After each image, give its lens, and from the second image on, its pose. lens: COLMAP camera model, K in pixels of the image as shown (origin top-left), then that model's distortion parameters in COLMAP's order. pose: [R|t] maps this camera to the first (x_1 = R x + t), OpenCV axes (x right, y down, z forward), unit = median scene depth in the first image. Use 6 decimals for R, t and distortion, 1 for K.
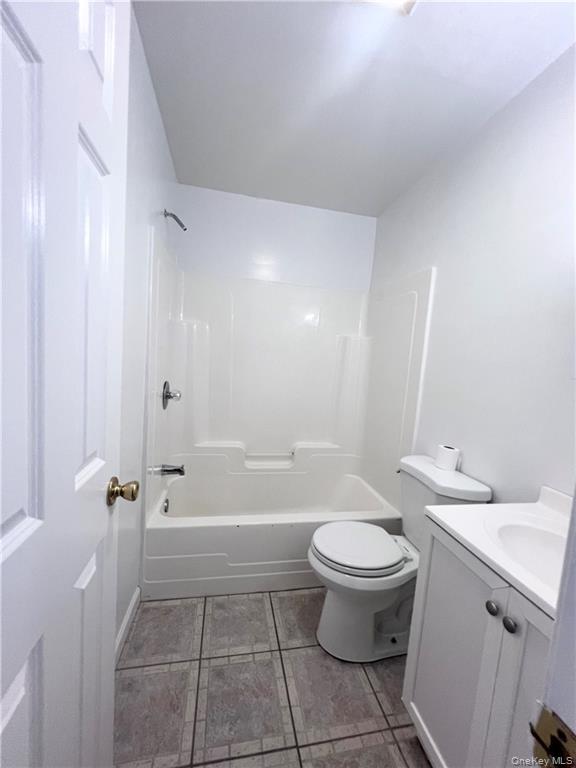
lens RADIAL K [[307.1, 0, 287.1], [0, 307.1, 385.8], [0, 0, 1]] dist [0.001374, 0.000223]
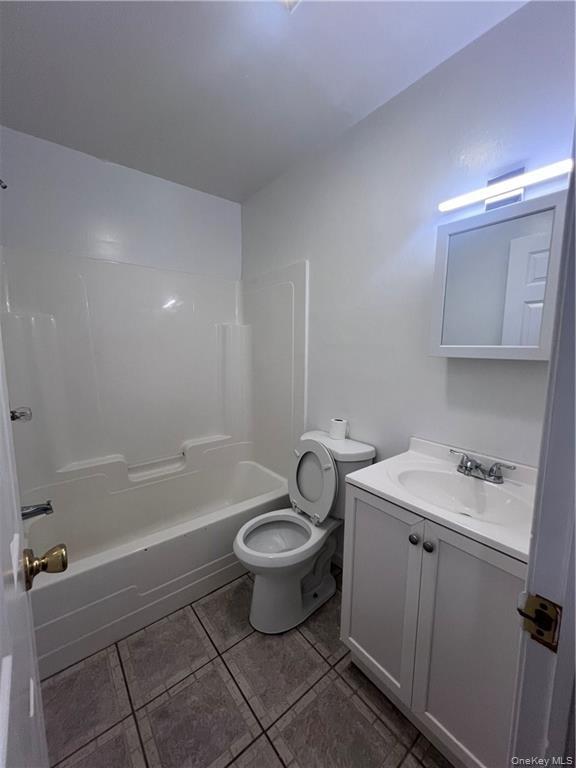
lens RADIAL K [[307.1, 0, 287.1], [0, 307.1, 385.8], [0, 0, 1]] dist [0.001374, 0.000223]
pose [[0.884581, -0.124263, 0.449528, -0.164863], [0.100477, 0.991994, 0.076498, -0.041001], [-0.455435, -0.022501, 0.889984, 0.052054]]
